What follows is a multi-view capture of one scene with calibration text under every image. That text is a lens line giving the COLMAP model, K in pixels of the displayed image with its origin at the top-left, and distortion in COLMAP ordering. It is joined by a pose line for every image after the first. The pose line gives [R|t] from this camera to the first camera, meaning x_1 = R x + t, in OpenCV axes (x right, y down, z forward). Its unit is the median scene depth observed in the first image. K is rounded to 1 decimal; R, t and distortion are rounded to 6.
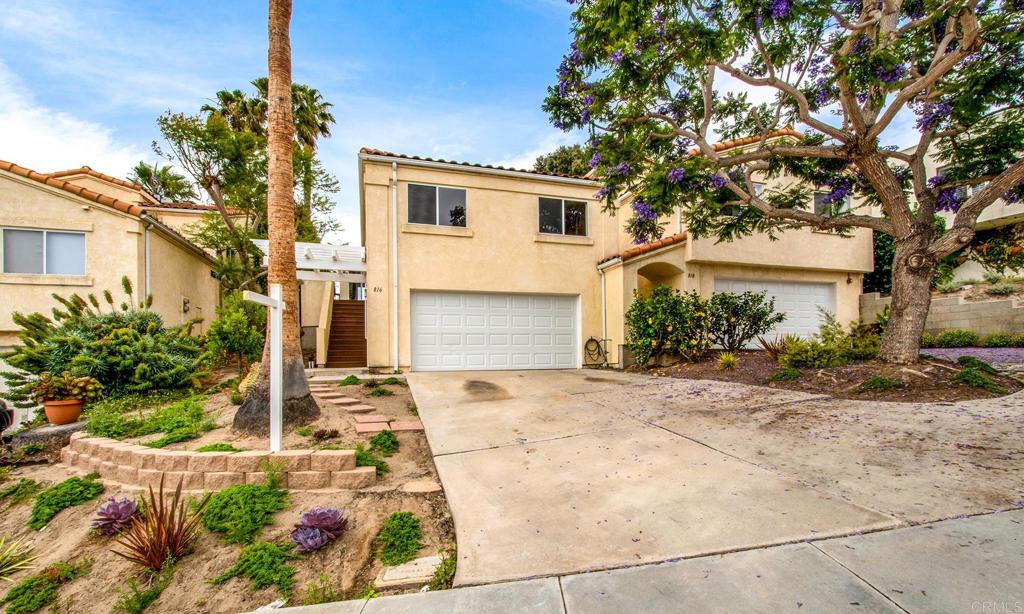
lens RADIAL K [[443.0, 0, 508.3], [0, 443.0, 348.5], [0, 0, 1]] dist [-0.001950, -0.000143]
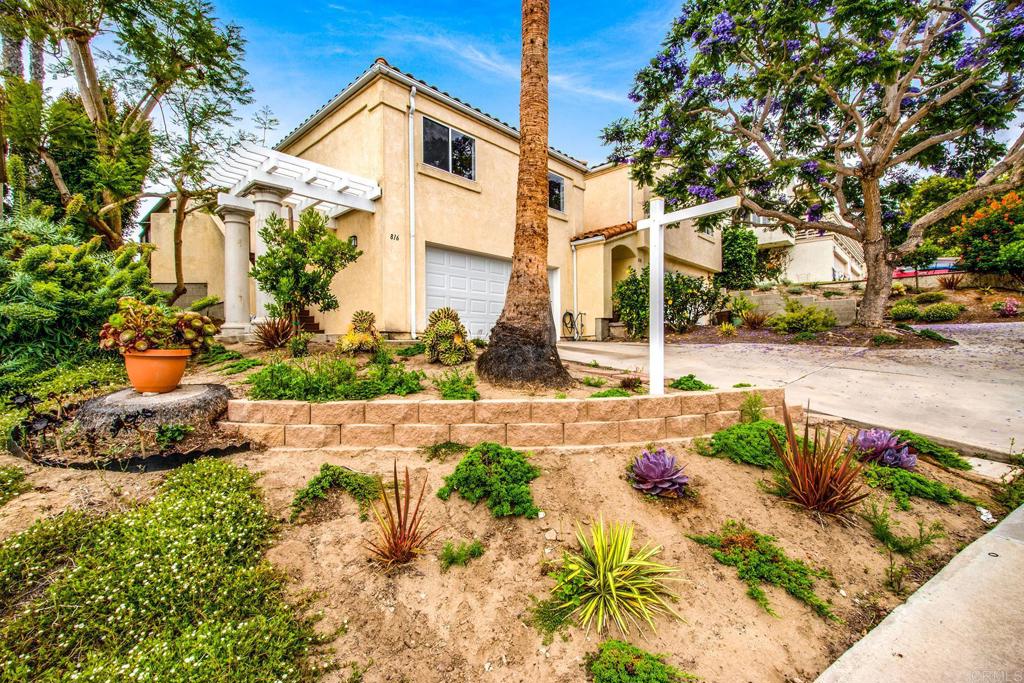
lens RADIAL K [[449.5, 0, 512.4], [0, 449.5, 346.5], [0, 0, 1]] dist [0.001266, -0.000650]
pose [[0.878138, 0.006589, 0.478361, -0.473586], [-0.014162, 0.999825, 0.012226, 0.052661], [-0.478197, -0.017510, 0.878078, 0.153688]]
